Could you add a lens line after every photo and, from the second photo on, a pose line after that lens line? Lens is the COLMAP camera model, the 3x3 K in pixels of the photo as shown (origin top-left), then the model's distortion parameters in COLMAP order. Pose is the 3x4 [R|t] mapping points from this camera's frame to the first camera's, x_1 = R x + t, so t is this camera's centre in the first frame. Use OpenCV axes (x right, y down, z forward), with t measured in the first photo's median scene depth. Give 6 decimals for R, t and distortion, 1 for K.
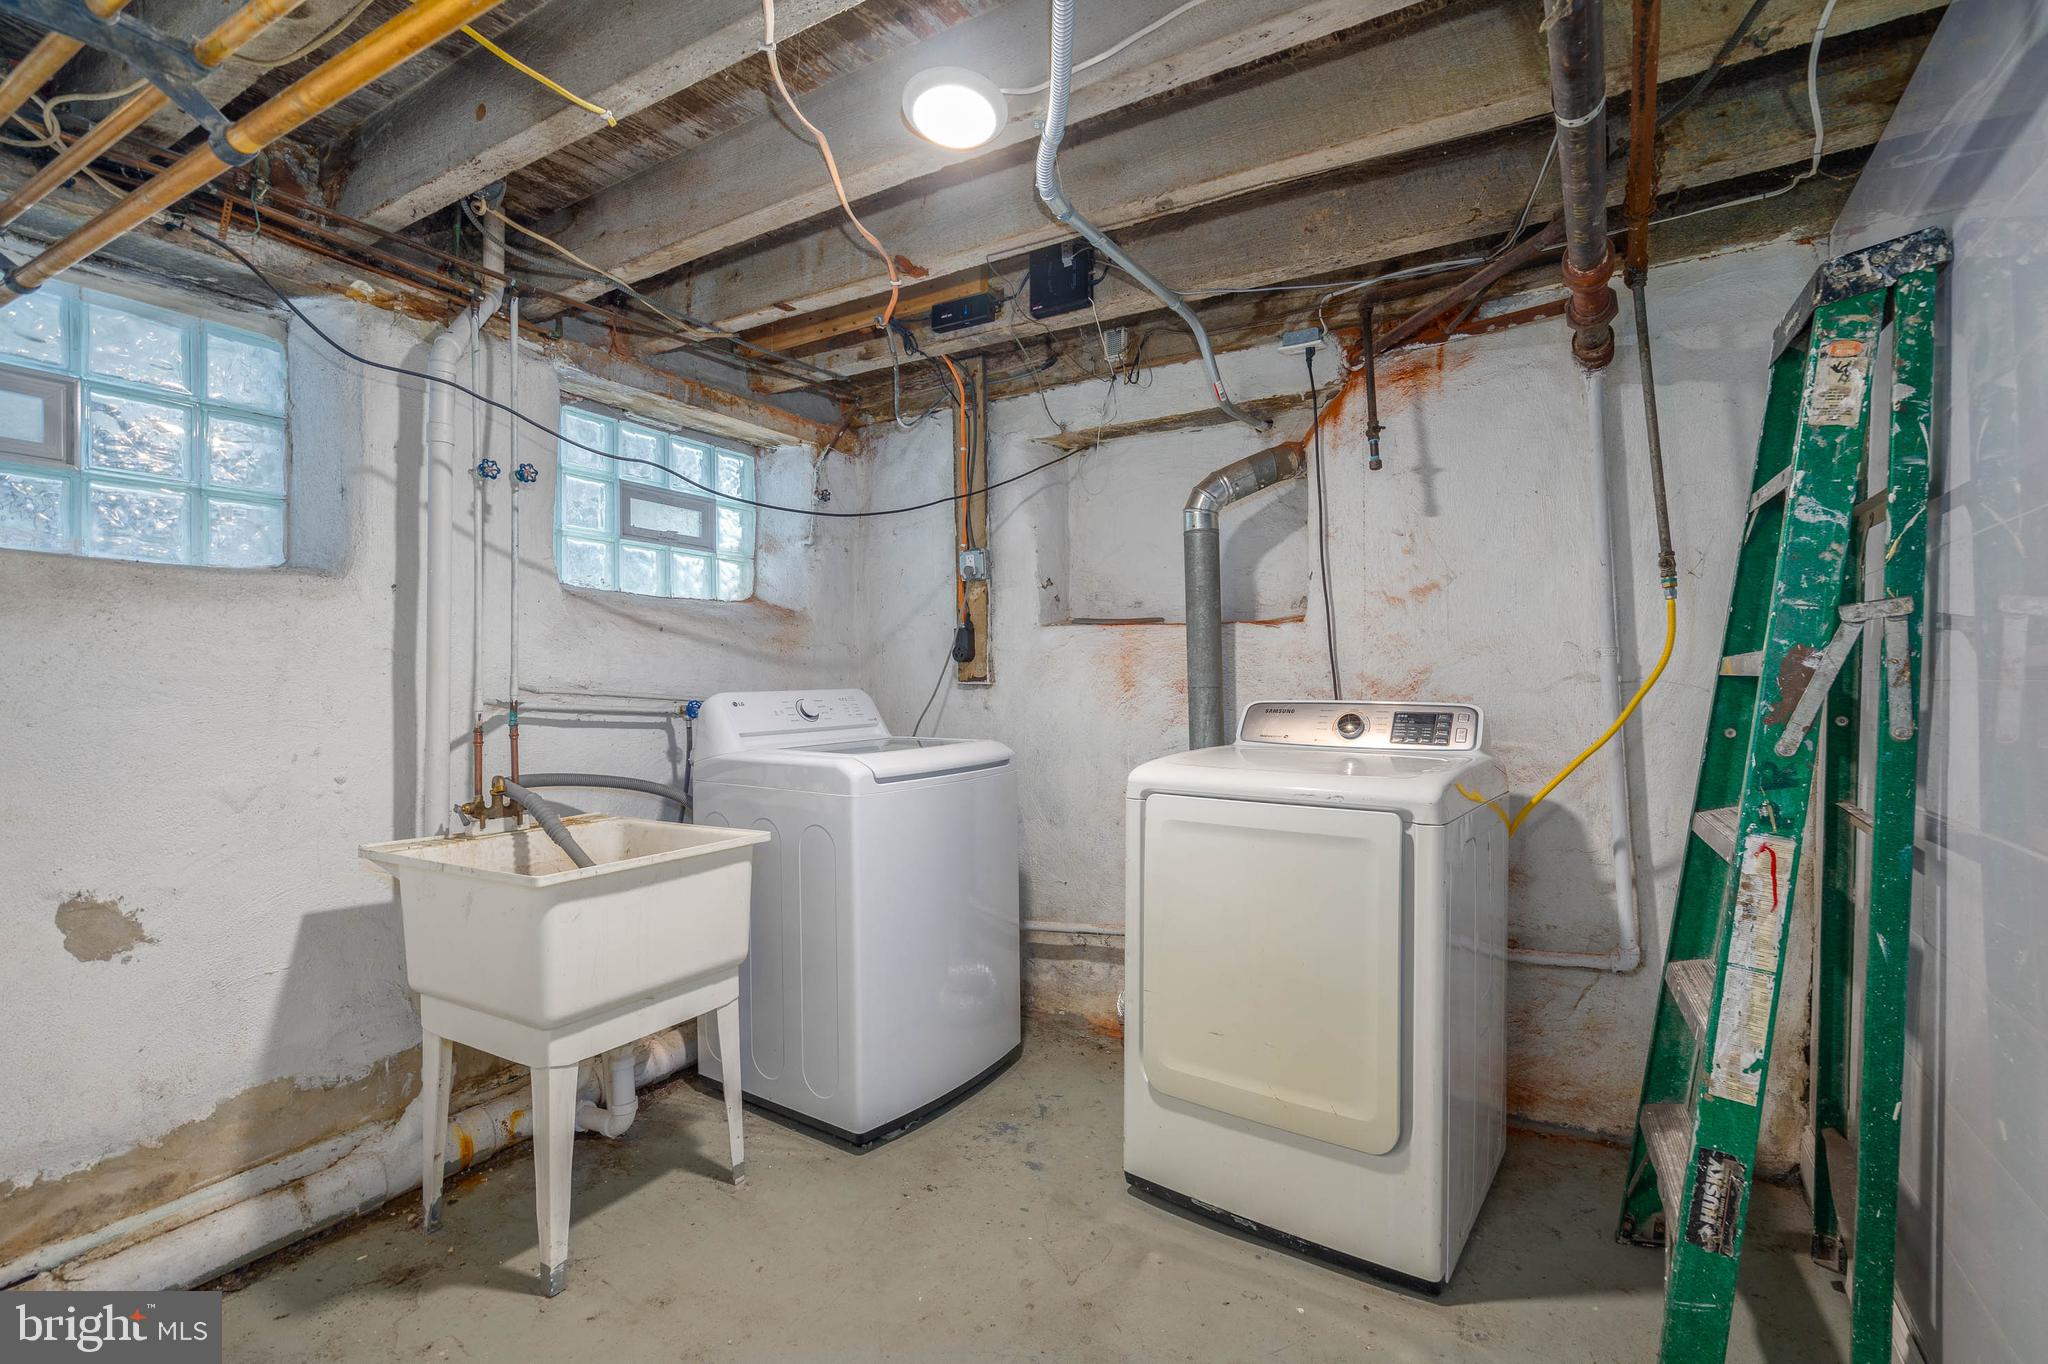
lens RADIAL K [[941.8, 0, 1032.5], [0, 941.8, 686.0], [0, 0, 1]] dist [0.000039, 0.000034]
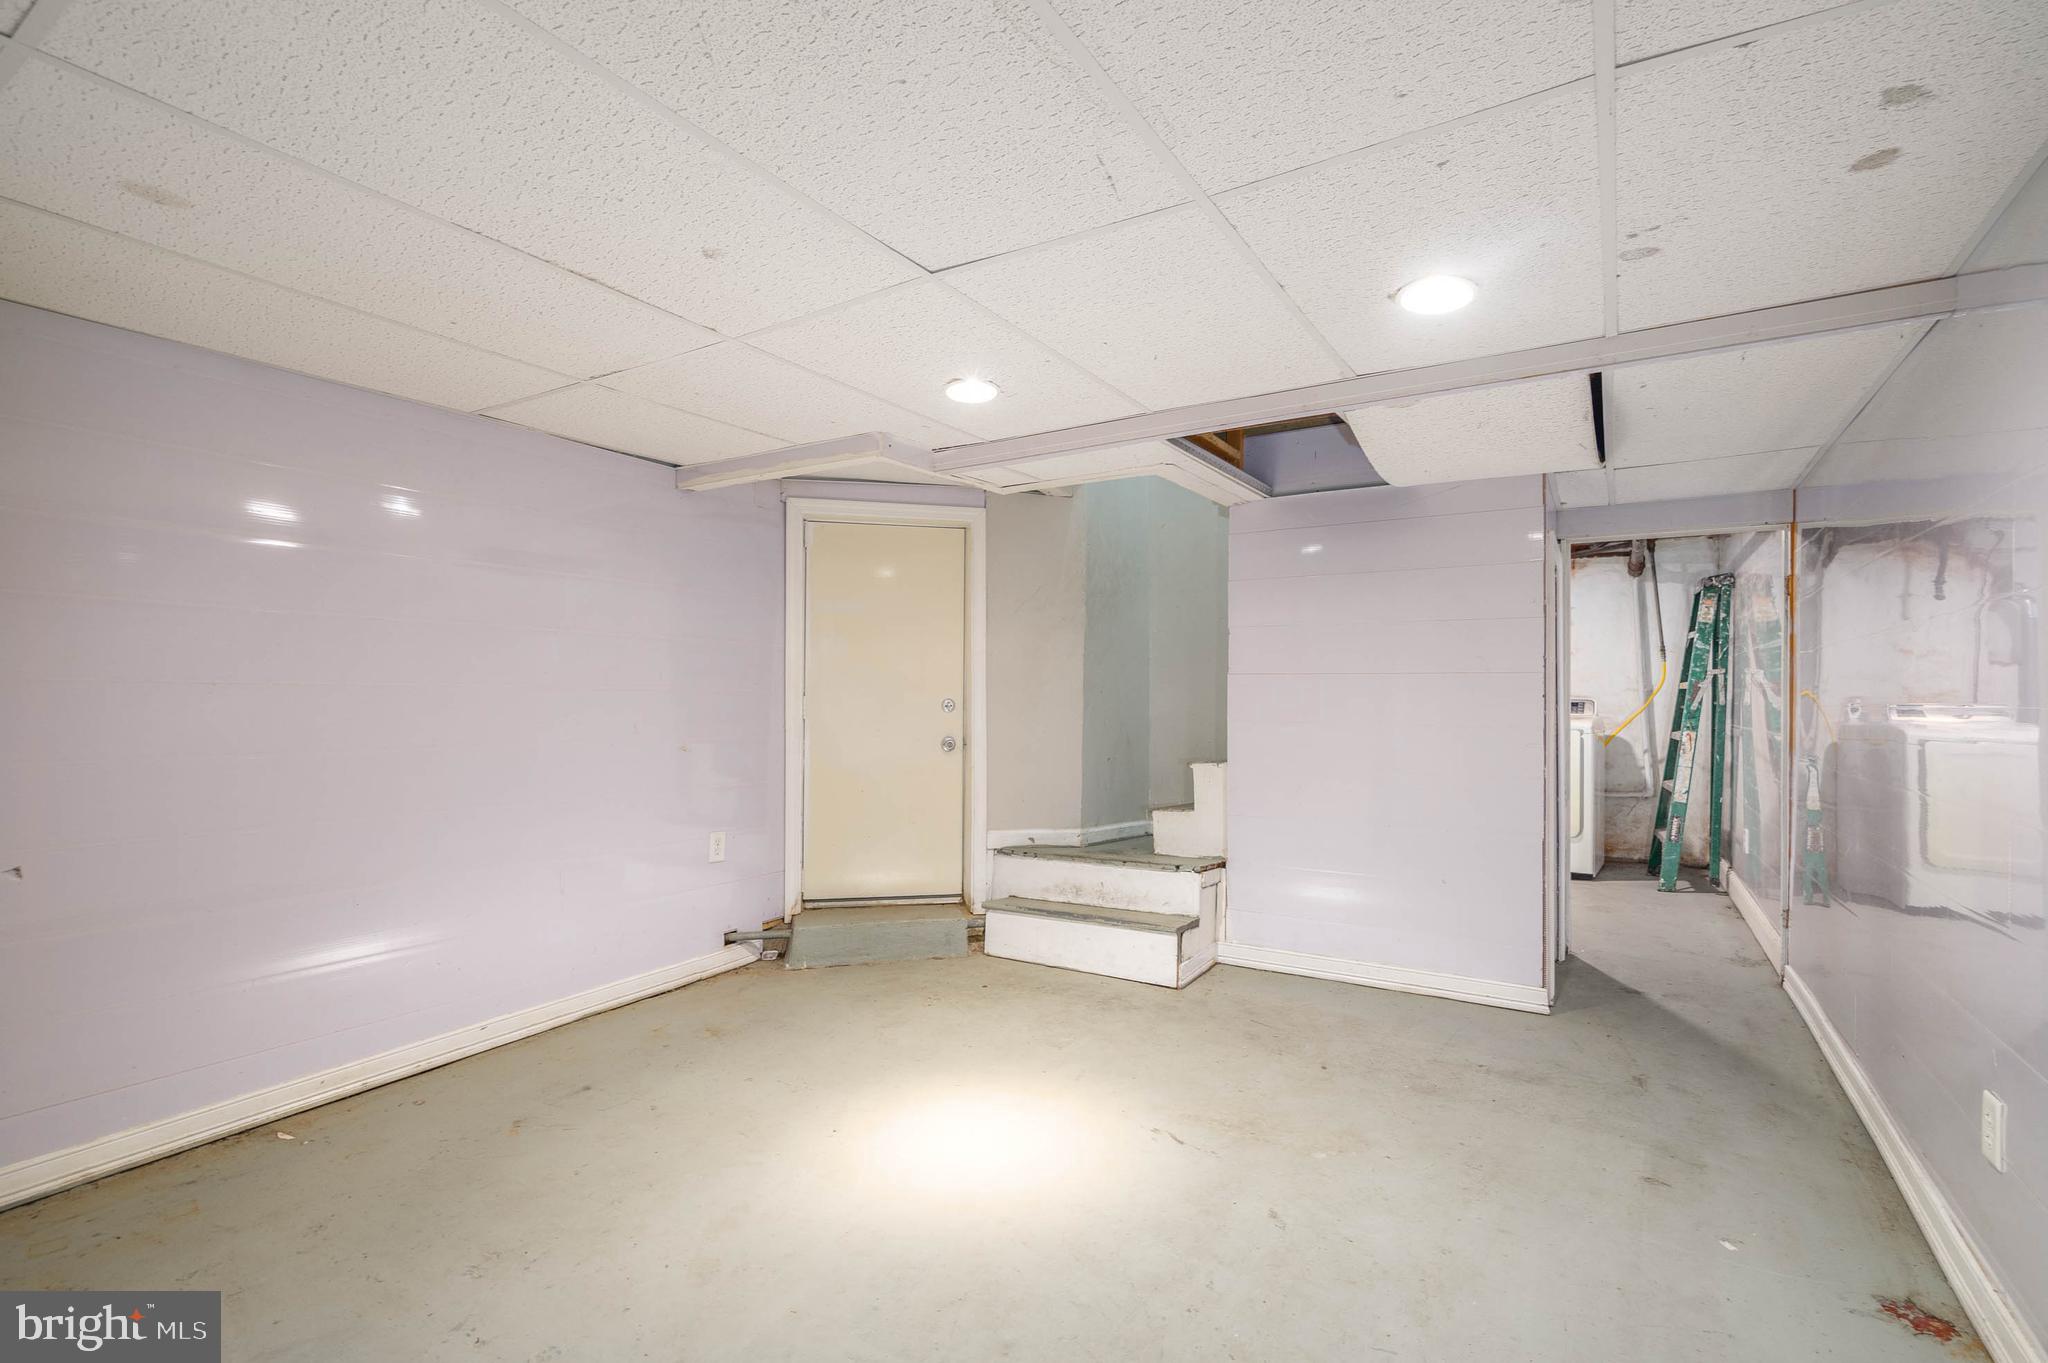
lens RADIAL K [[941.8, 0, 1032.5], [0, 941.8, 685.5], [0, 0, 1]] dist [0.000039, 0.000034]
pose [[0.999988, 0.004213, -0.002494, -1.250089], [-0.004250, 0.999881, -0.014858, 0.030370], [0.002431, 0.014869, 0.999887, -1.889789]]
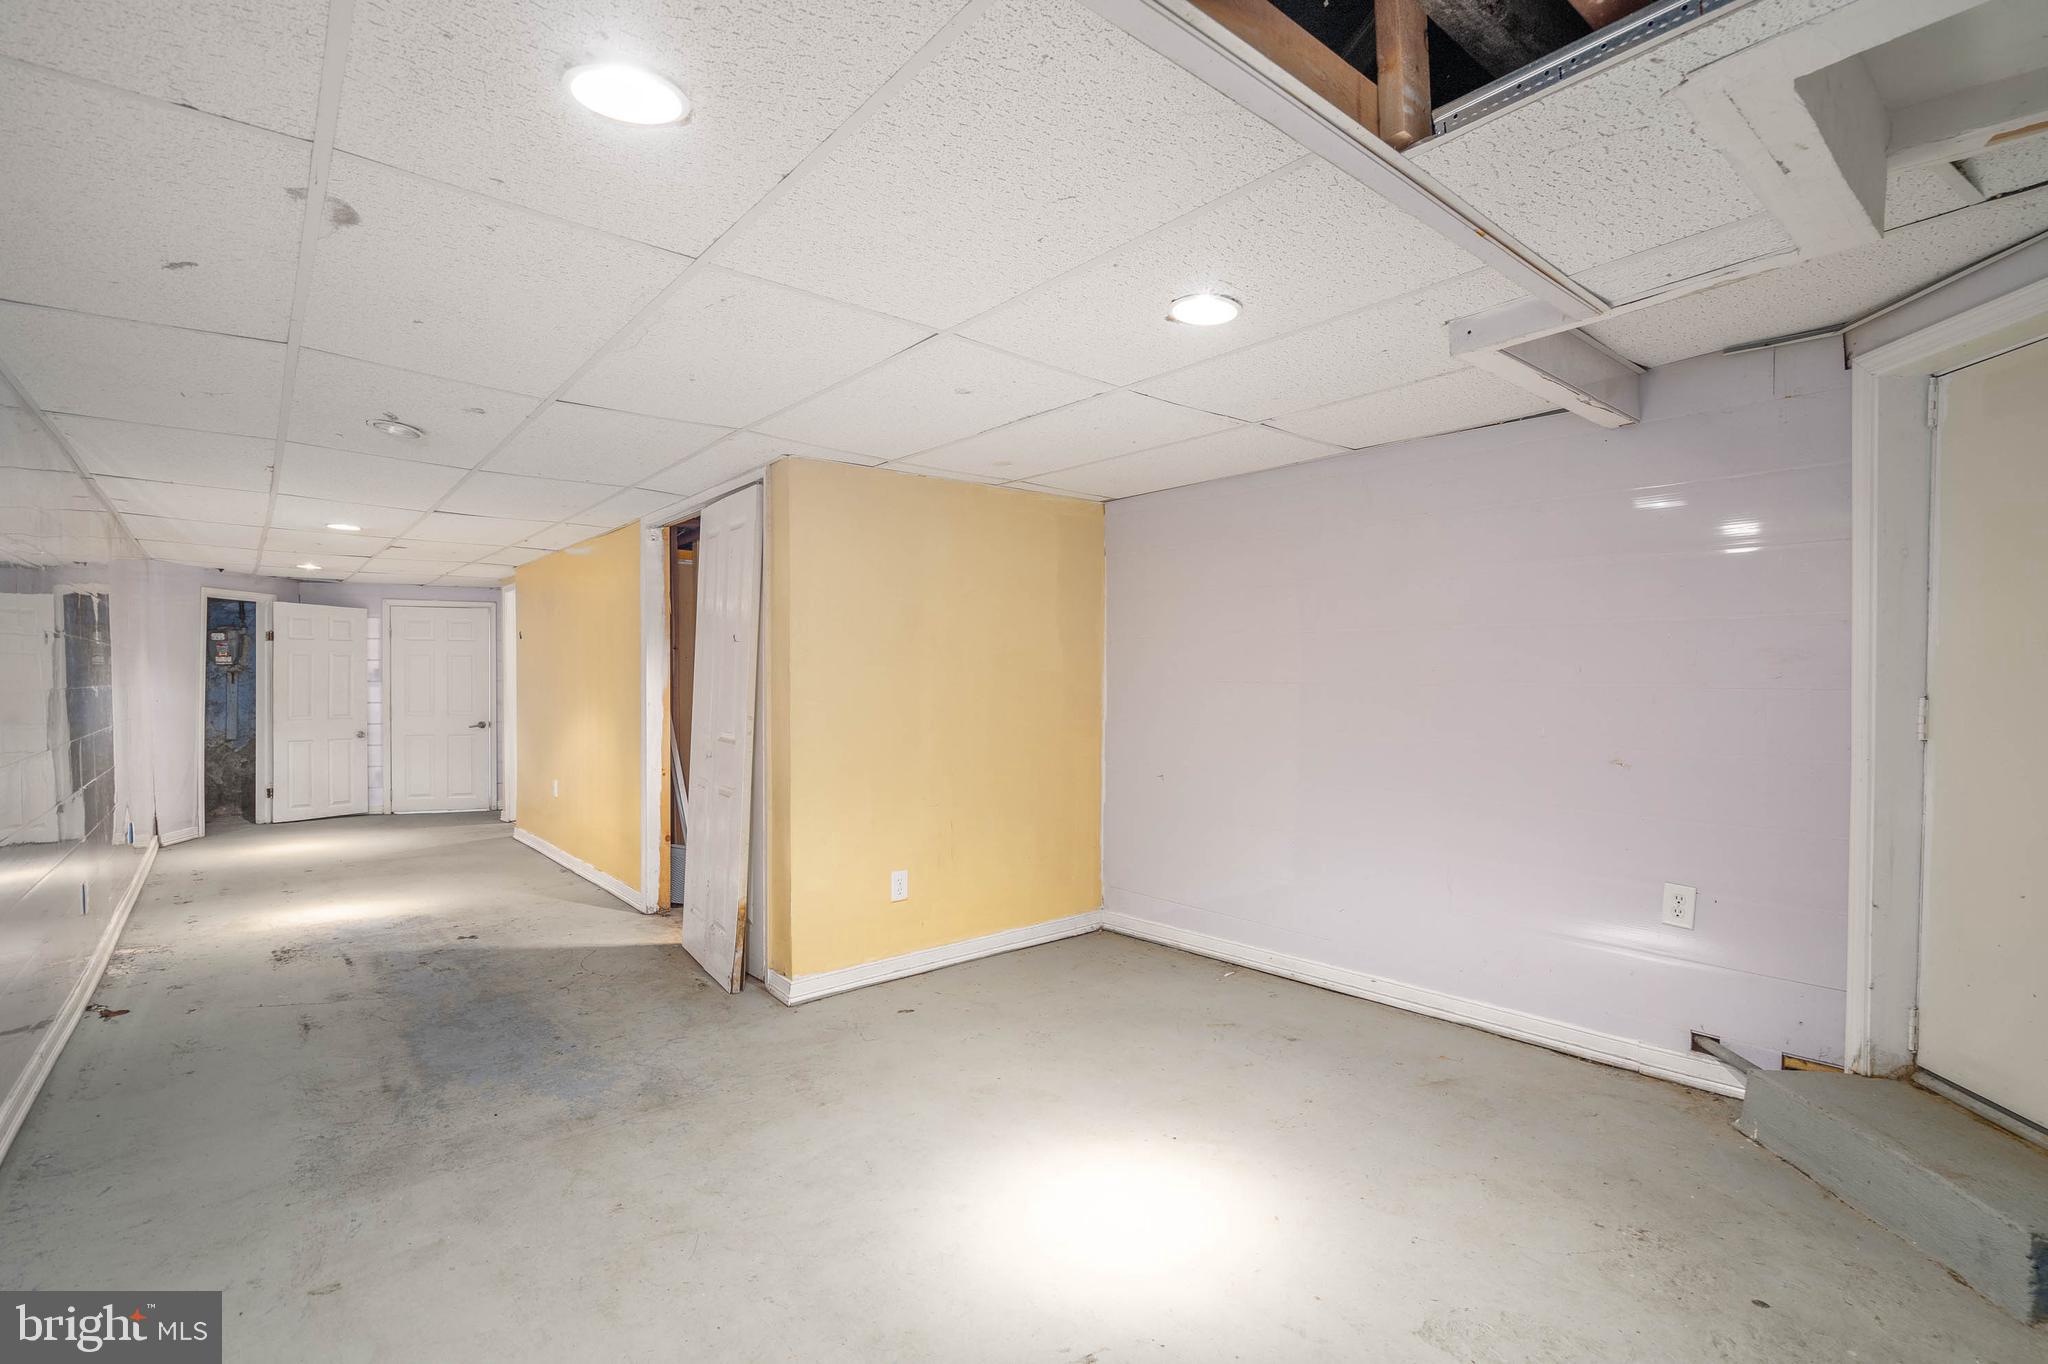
lens RADIAL K [[941.8, 0, 1032.5], [0, 941.8, 686.0], [0, 0, 1]] dist [0.000039, 0.000034]
pose [[-0.320008, 0.008426, -0.947377, 1.187631], [-0.004261, 0.999938, 0.010333, -0.039131], [0.947405, 0.007344, -0.319953, 1.864497]]
